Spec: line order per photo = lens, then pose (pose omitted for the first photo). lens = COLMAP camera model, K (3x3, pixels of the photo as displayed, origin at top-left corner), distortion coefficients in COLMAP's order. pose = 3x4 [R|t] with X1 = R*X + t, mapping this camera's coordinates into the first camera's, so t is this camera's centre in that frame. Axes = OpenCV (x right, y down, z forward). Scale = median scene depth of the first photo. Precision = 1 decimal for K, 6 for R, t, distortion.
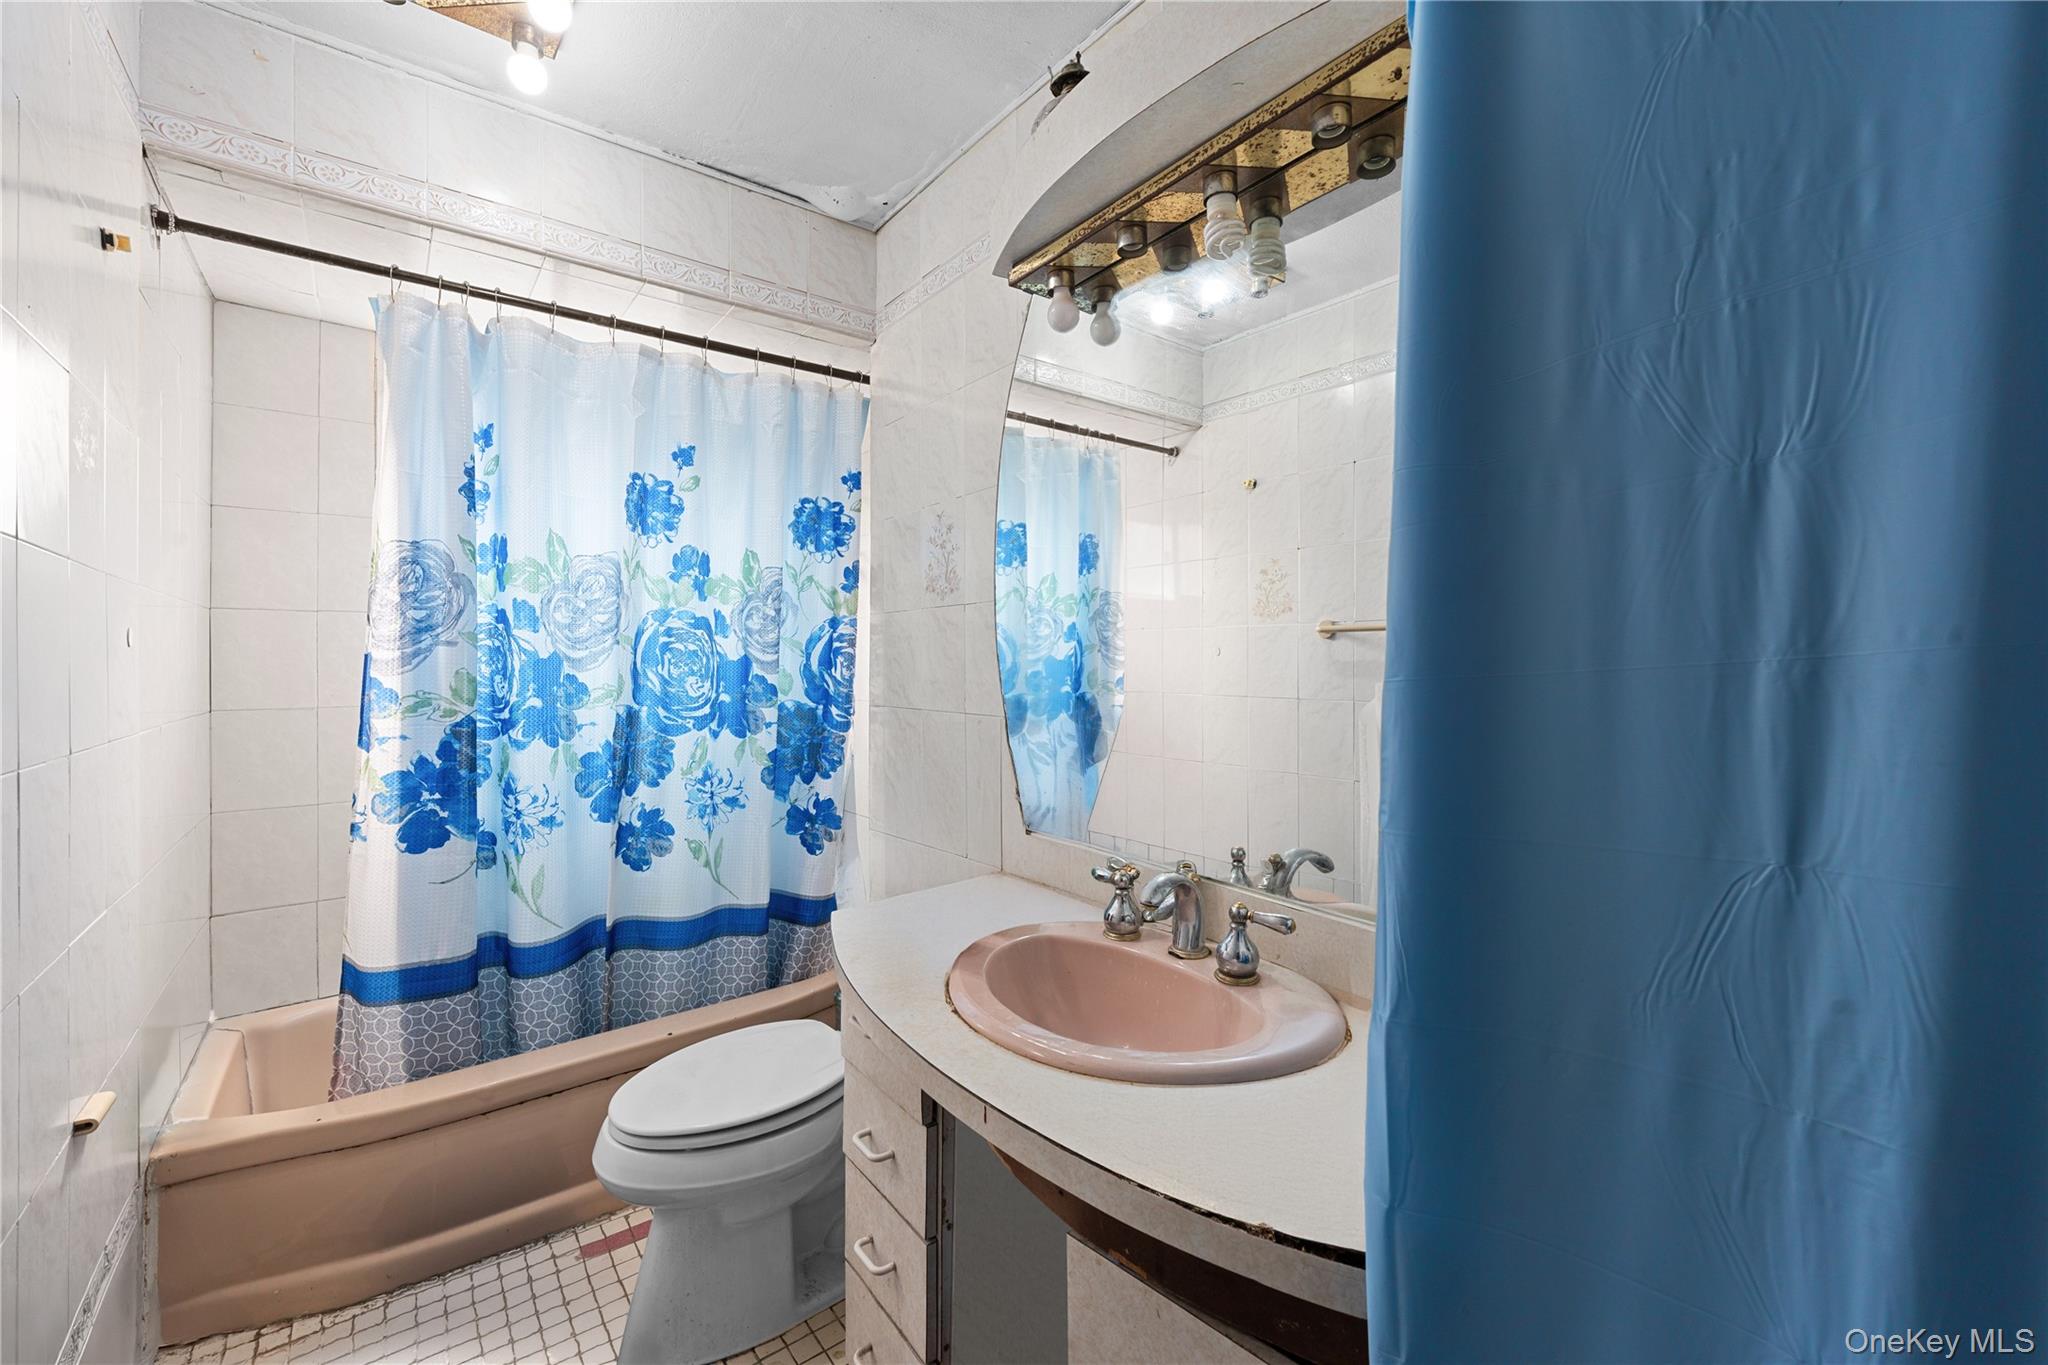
lens RADIAL K [[832.5, 0, 1022.3], [0, 832.5, 676.3], [0, 0, 1]] dist [0.002072, -0.000925]
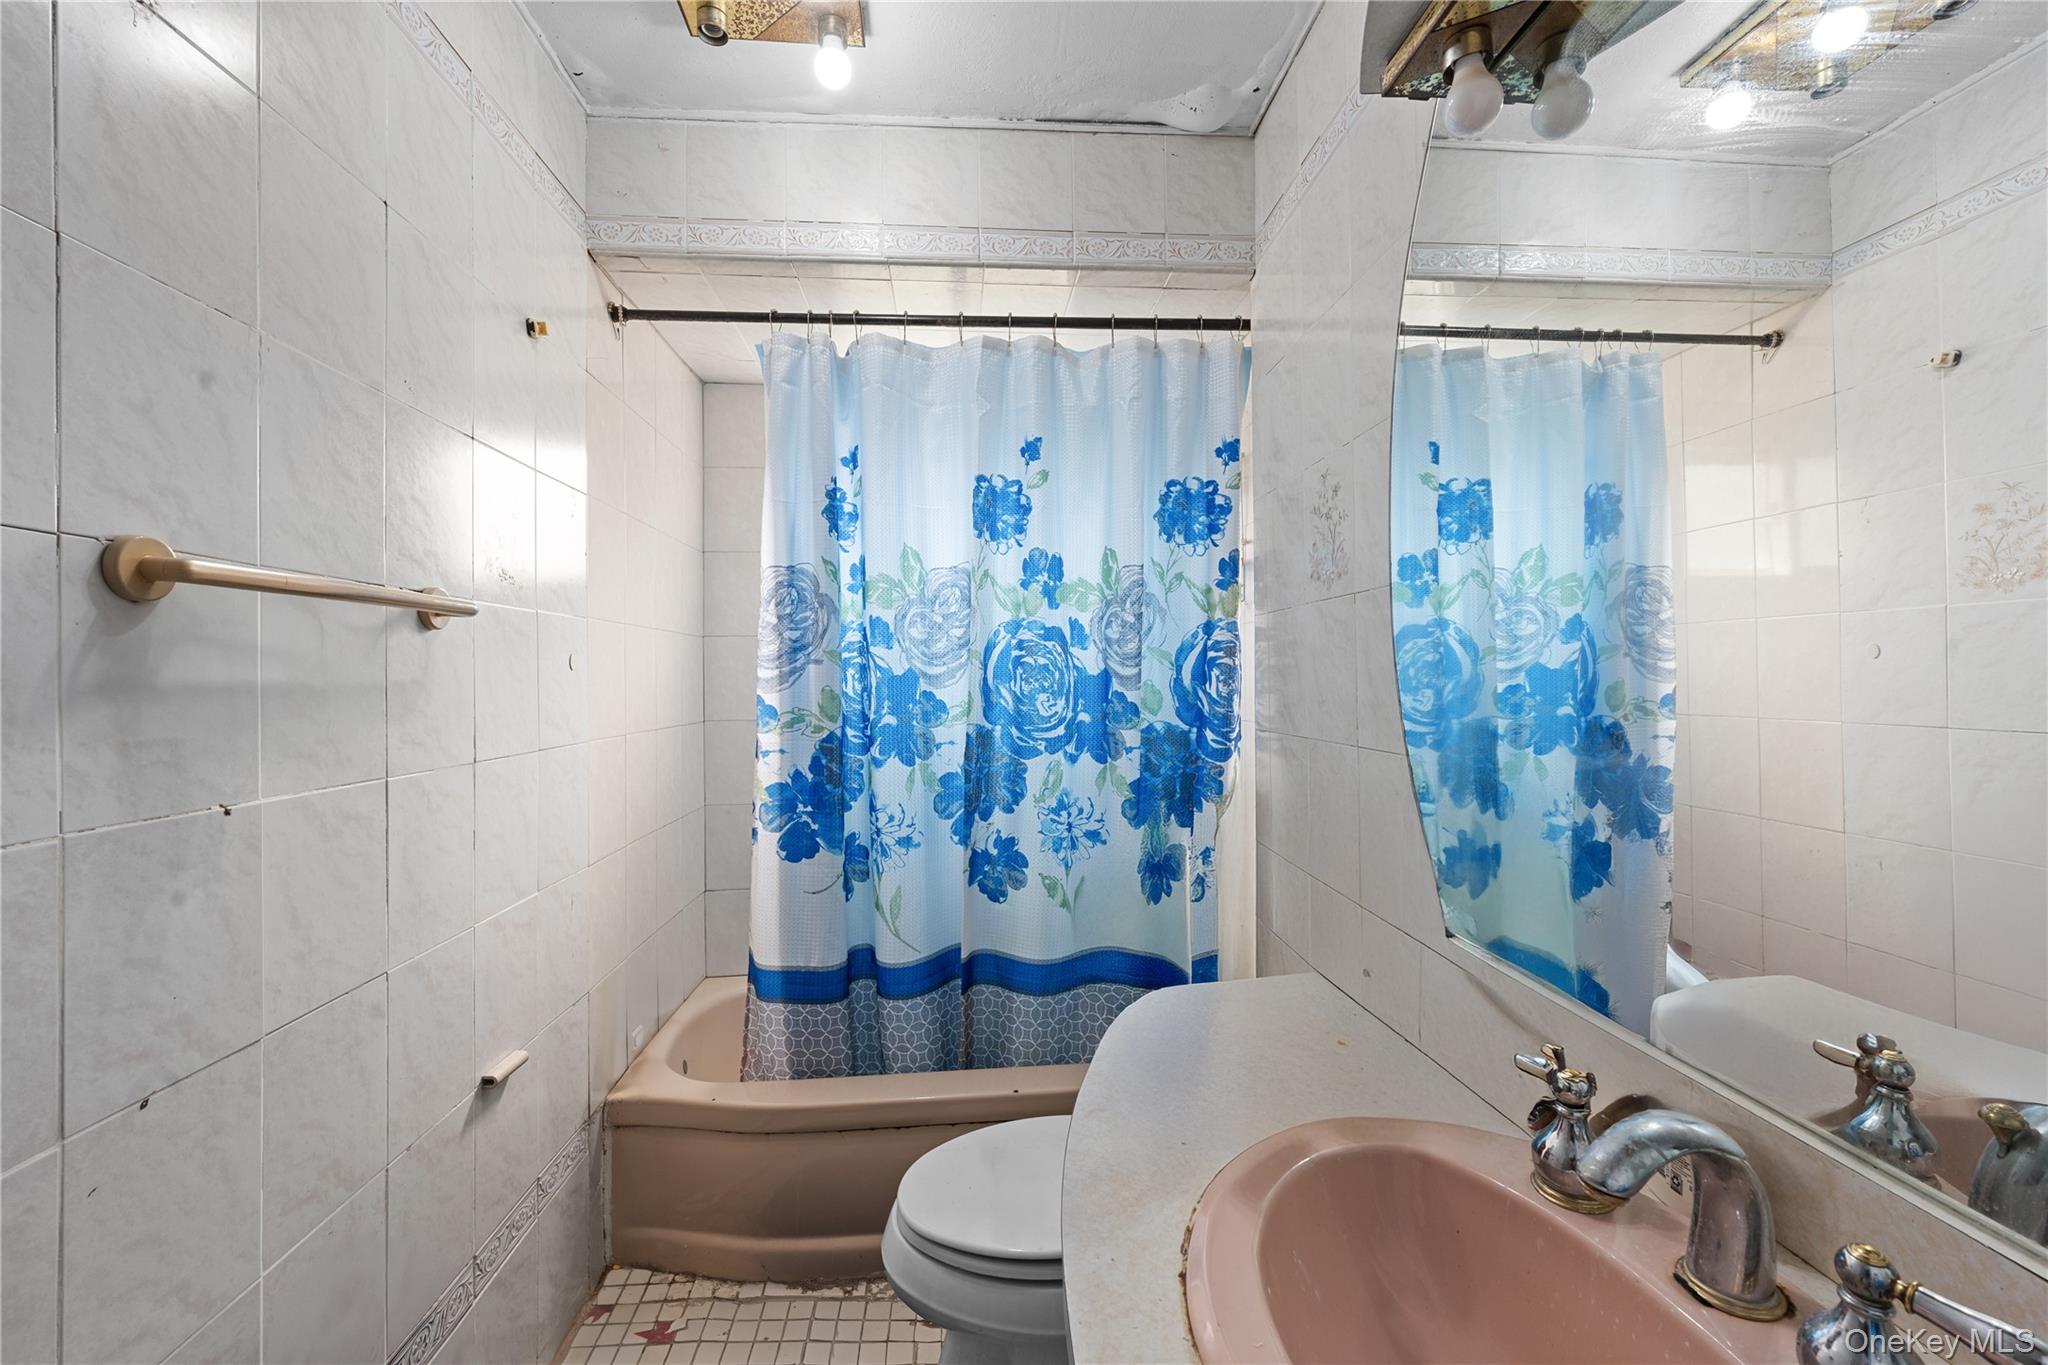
lens RADIAL K [[832.5, 0, 1023.2], [0, 832.5, 673.8], [0, 0, 1]] dist [0.002072, -0.000925]
pose [[0.833446, -0.010992, -0.552491, 0.082536], [0.001078, 0.999833, -0.018266, -0.004704], [0.552599, 0.014628, 0.833319, 0.241421]]
